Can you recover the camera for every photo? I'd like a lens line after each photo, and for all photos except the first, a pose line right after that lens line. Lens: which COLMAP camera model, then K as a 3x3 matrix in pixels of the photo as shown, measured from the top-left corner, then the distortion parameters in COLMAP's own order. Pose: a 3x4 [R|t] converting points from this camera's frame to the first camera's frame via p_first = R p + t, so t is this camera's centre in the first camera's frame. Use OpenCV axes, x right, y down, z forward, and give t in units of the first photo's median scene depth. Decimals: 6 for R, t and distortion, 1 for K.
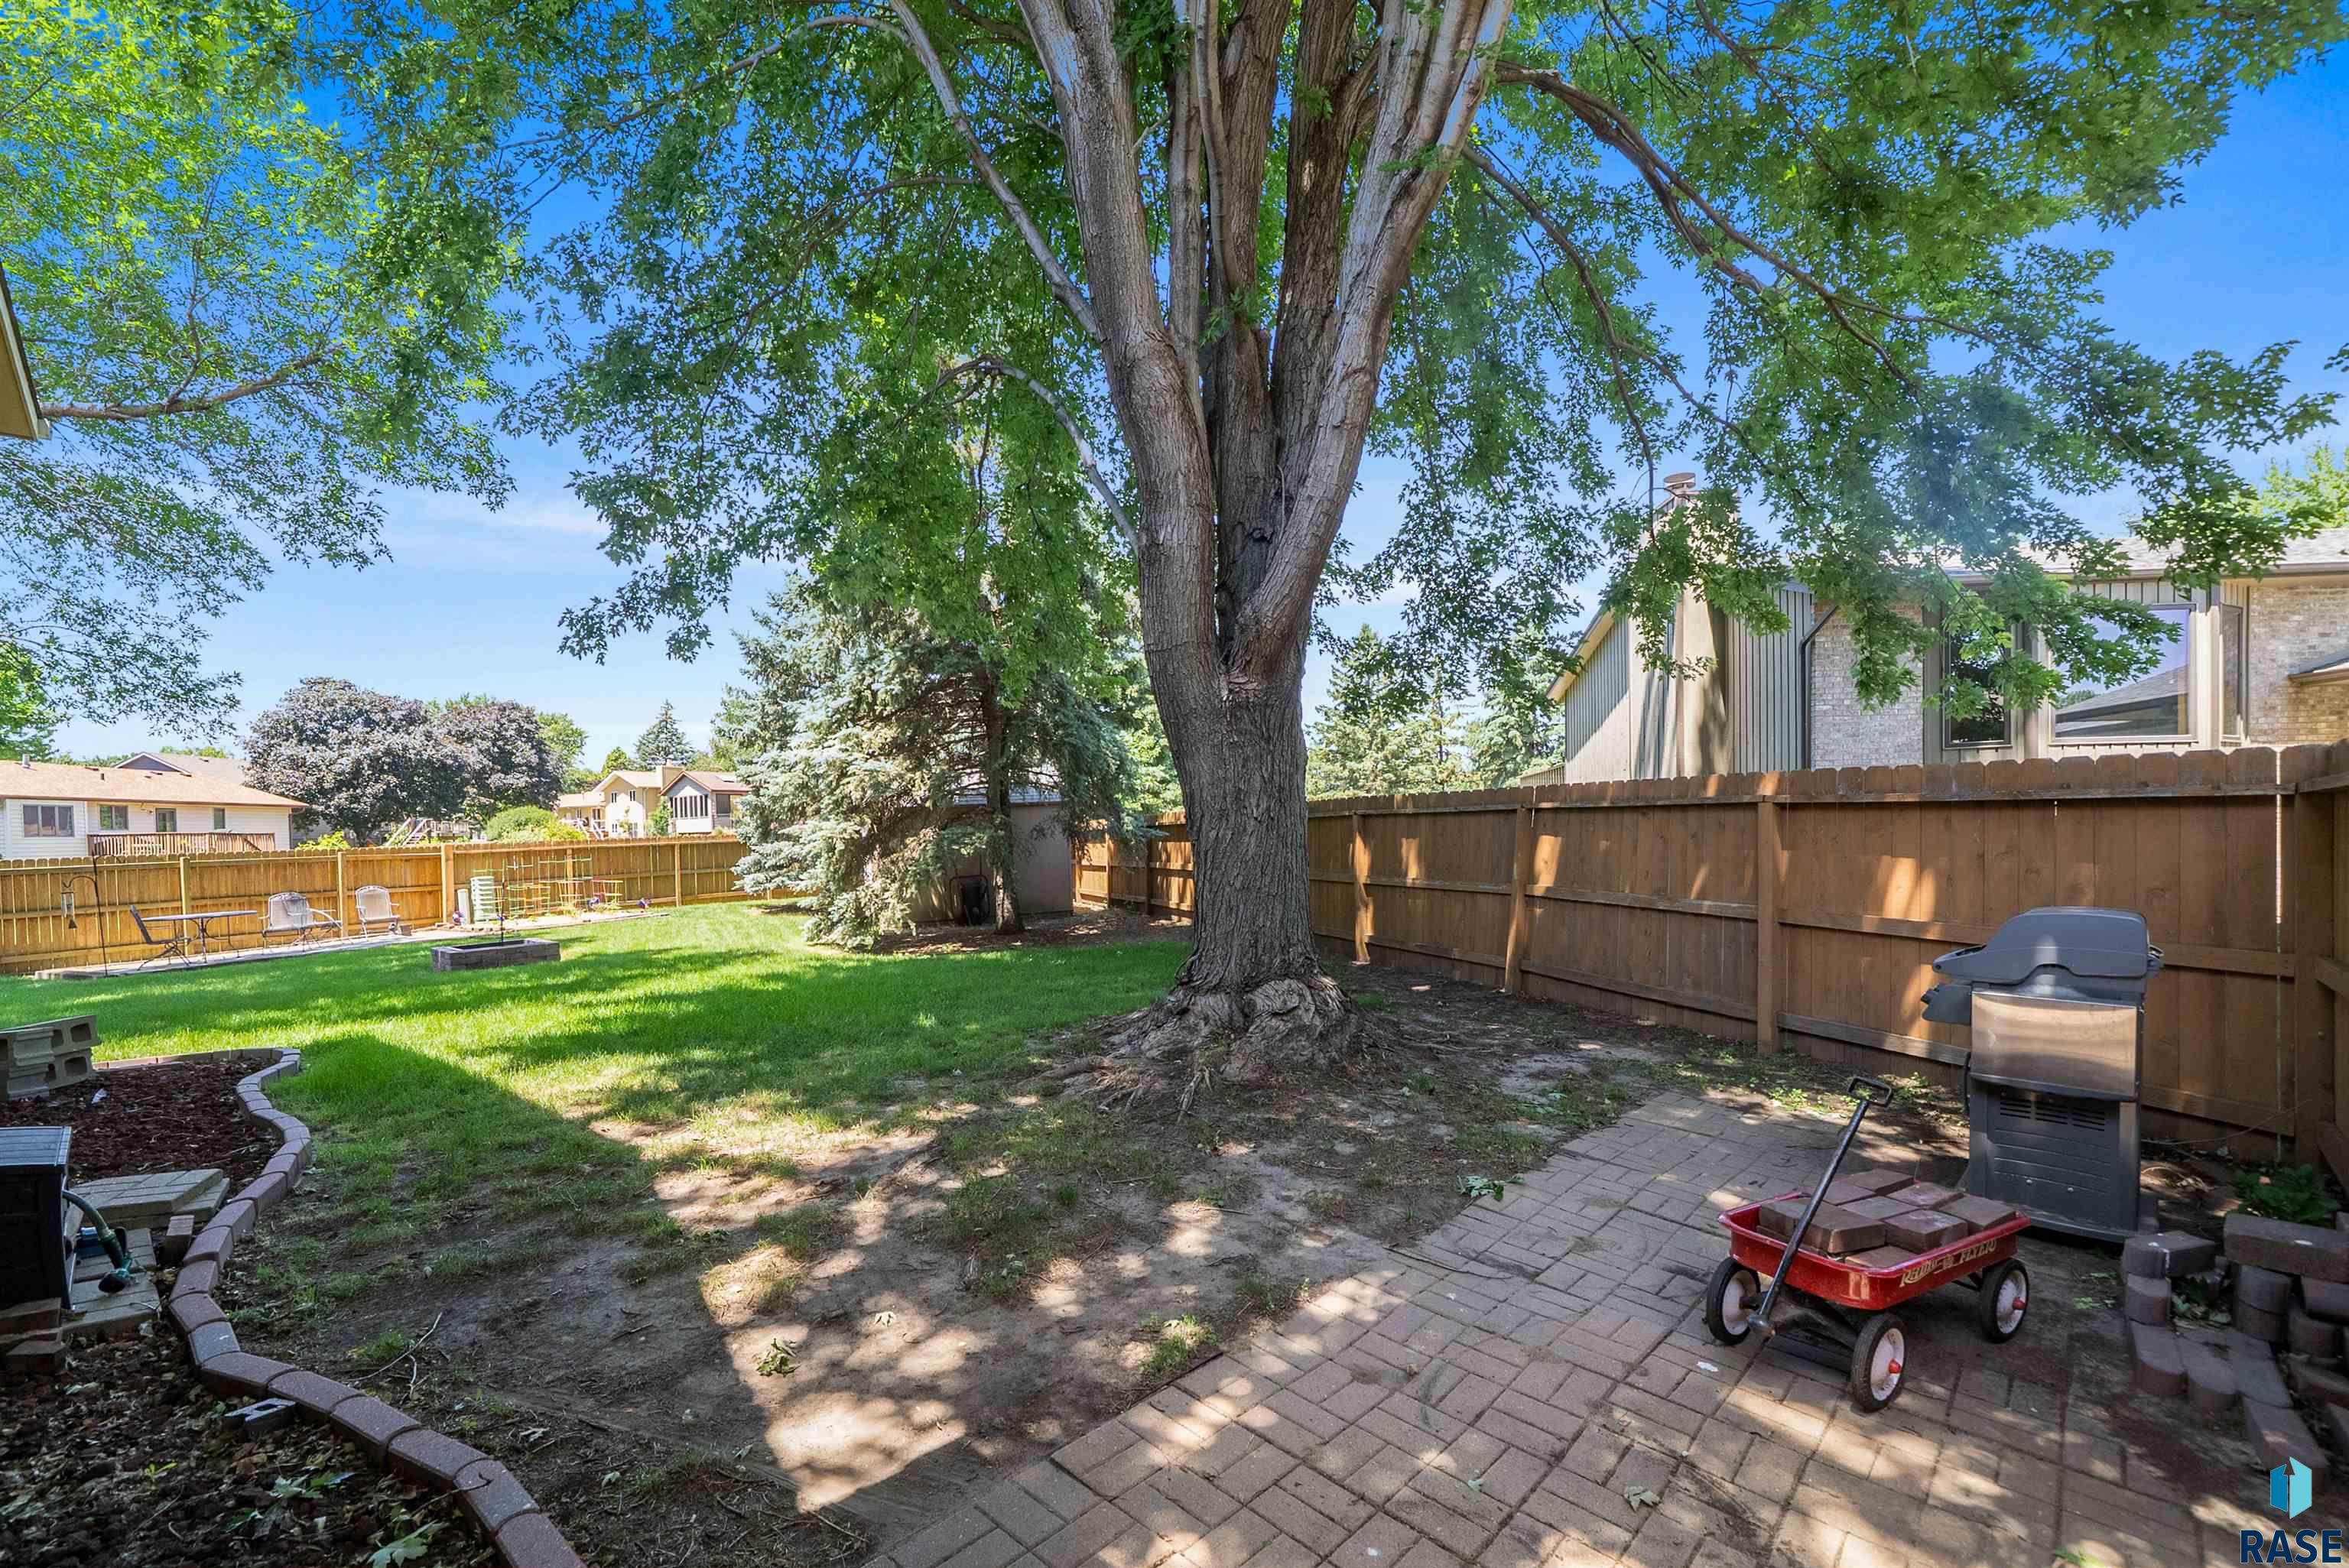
lens RADIAL K [[988.1, 0, 1181.2], [0, 988.1, 845.2], [0, 0, 1]] dist [-0.000736, -0.000364]
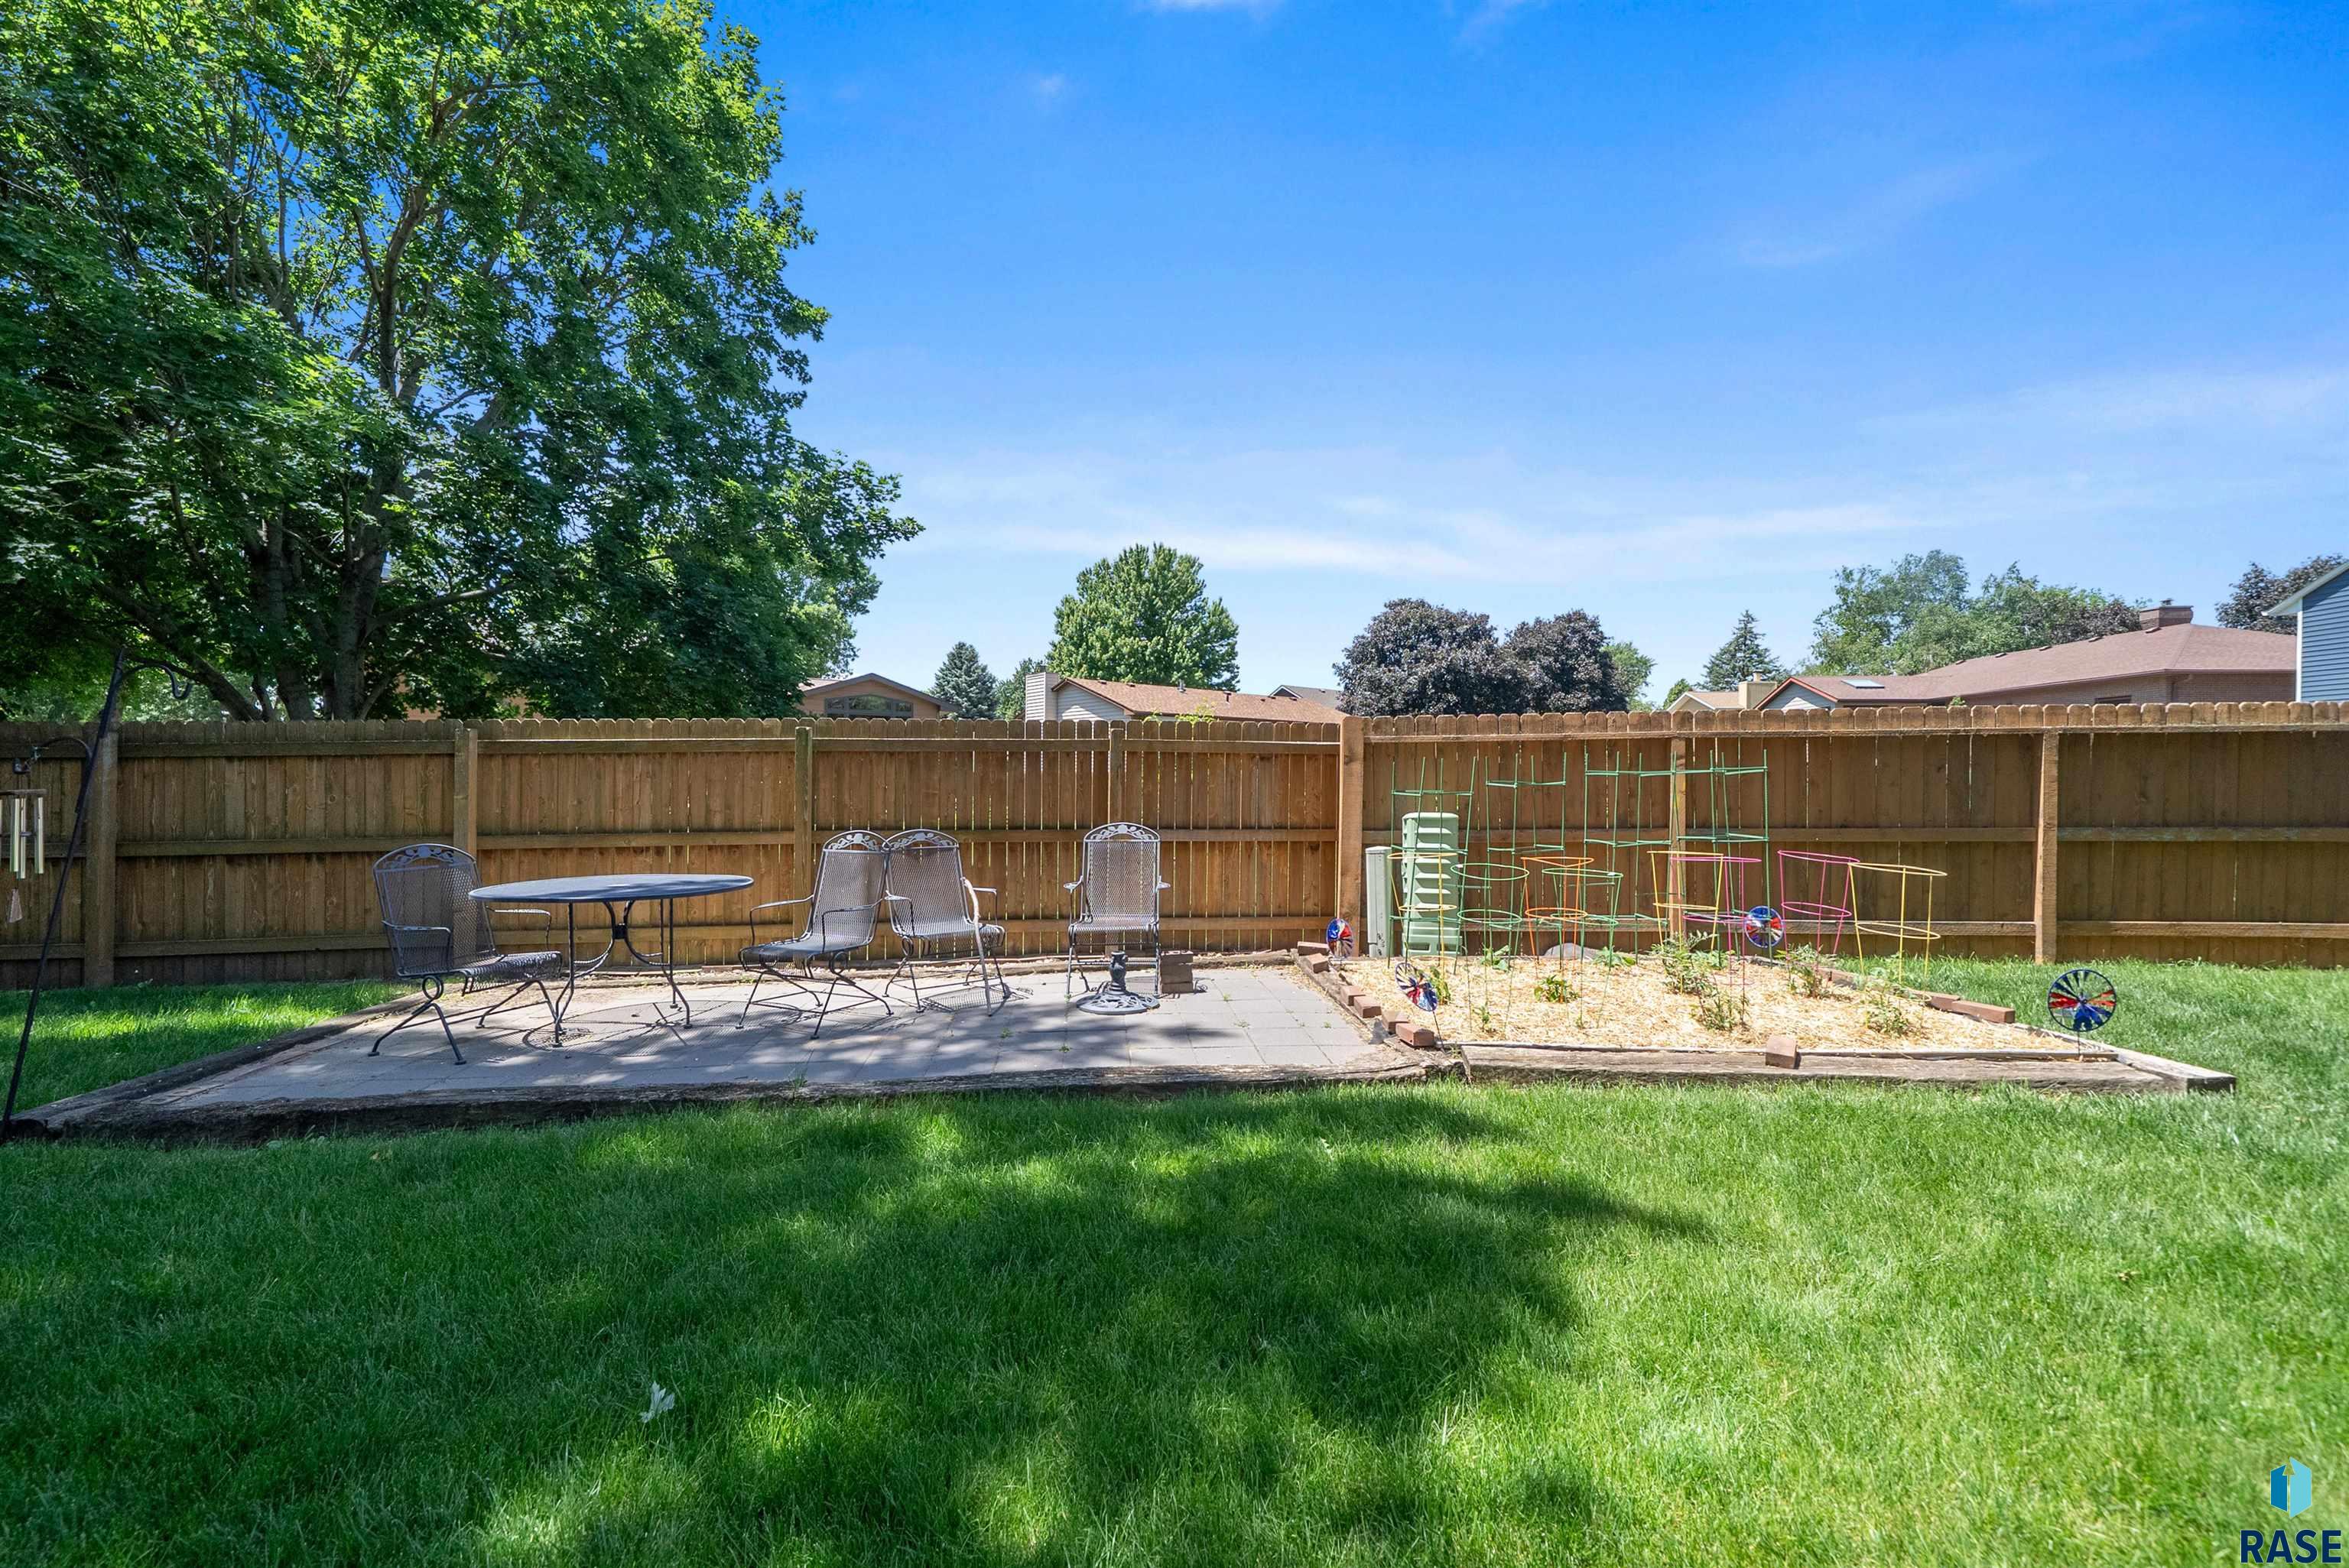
lens RADIAL K [[938.3, 0, 1174.5], [0, 938.3, 784.0], [0, 0, 1]] dist [-0.001997, -0.000565]
pose [[0.537753, 0.031223, -0.842524, -0.205176], [-0.035325, 0.999271, 0.014485, 0.008612], [0.842362, 0.021973, 0.538464, 0.318873]]
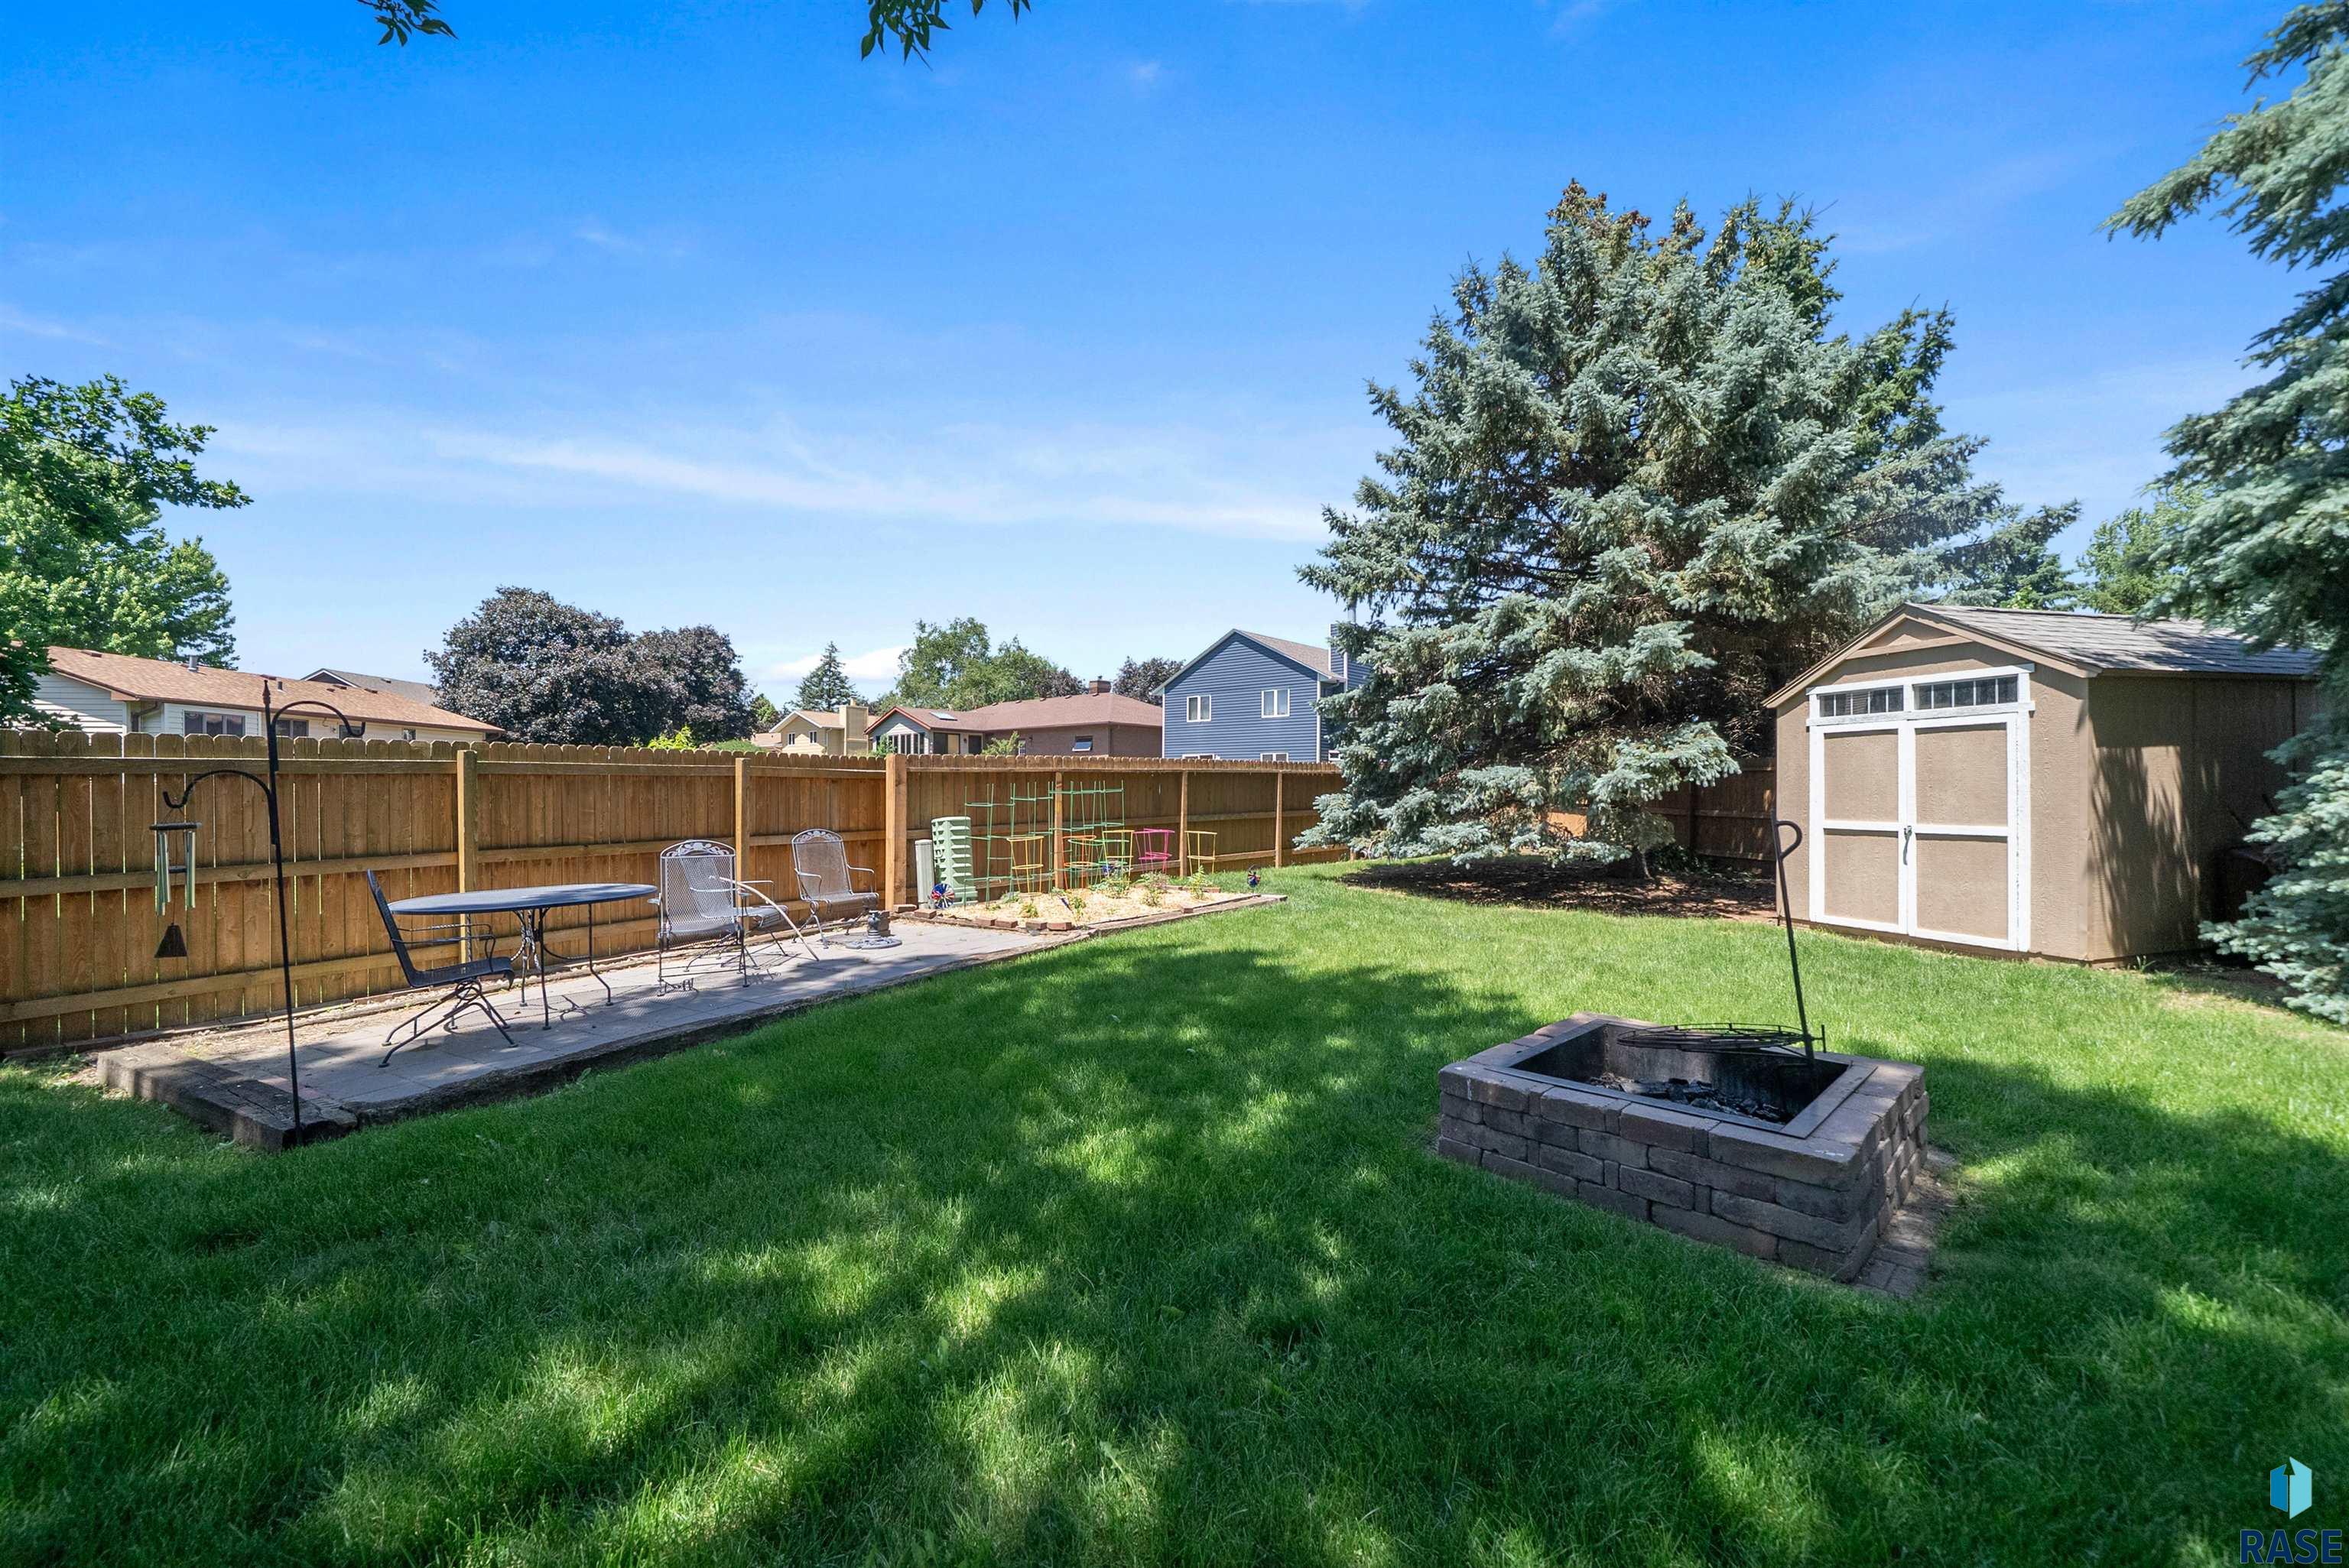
lens RADIAL K [[938.3, 0, 1174.5], [0, 938.3, 784.0], [0, 0, 1]] dist [-0.001997, -0.000565]
pose [[0.997629, 0.025282, -0.064011, -0.234847], [-0.026929, 0.999325, -0.024995, 0.009858], [0.063336, 0.026660, 0.997636, 0.212716]]
